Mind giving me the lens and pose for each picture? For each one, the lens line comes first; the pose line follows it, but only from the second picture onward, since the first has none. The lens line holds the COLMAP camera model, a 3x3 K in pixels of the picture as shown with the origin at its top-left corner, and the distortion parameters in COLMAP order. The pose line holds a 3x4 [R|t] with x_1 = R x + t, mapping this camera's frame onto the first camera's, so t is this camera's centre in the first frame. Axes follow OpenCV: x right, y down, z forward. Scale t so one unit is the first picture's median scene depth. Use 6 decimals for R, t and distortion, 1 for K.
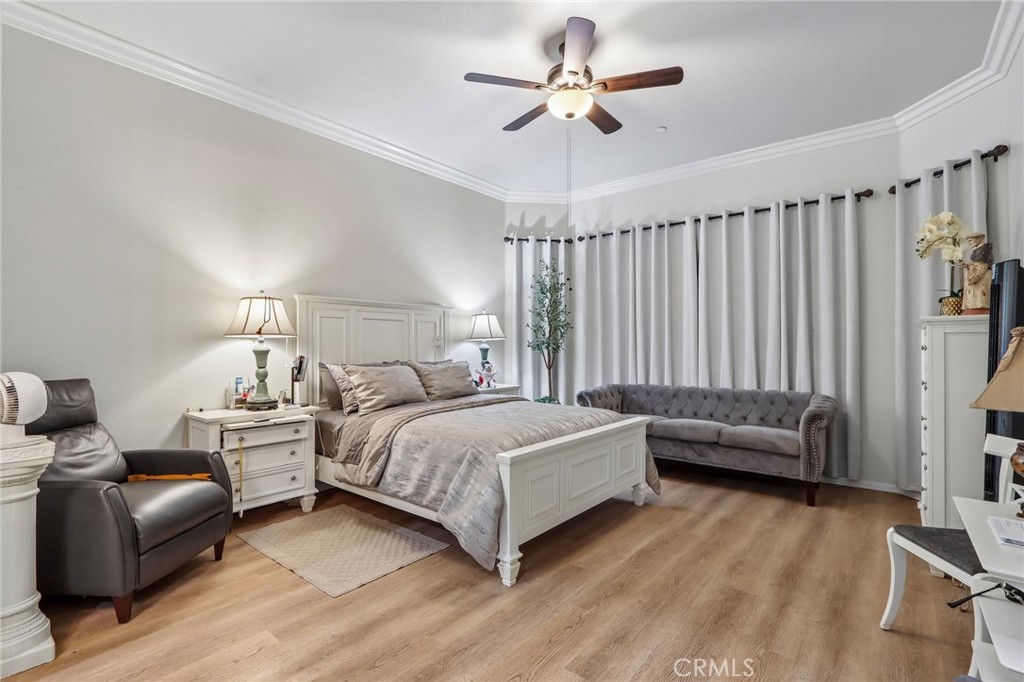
lens RADIAL K [[473.4, 0, 512.4], [0, 473.4, 346.3], [0, 0, 1]] dist [-0.003573, -0.000395]
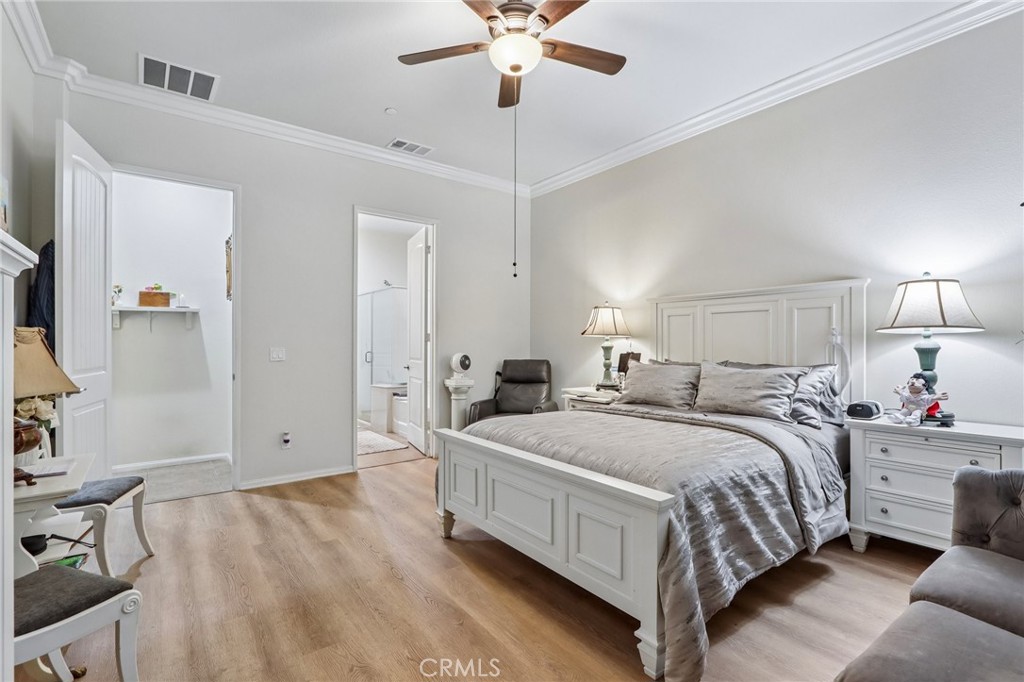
lens RADIAL K [[473.4, 0, 512.4], [0, 473.4, 346.3], [0, 0, 1]] dist [-0.003573, -0.000395]
pose [[-0.237402, 0.008079, -0.971378, 0.900359], [0.002304, 0.999967, 0.007754, -0.003710], [0.971409, -0.000397, -0.237413, 1.142565]]
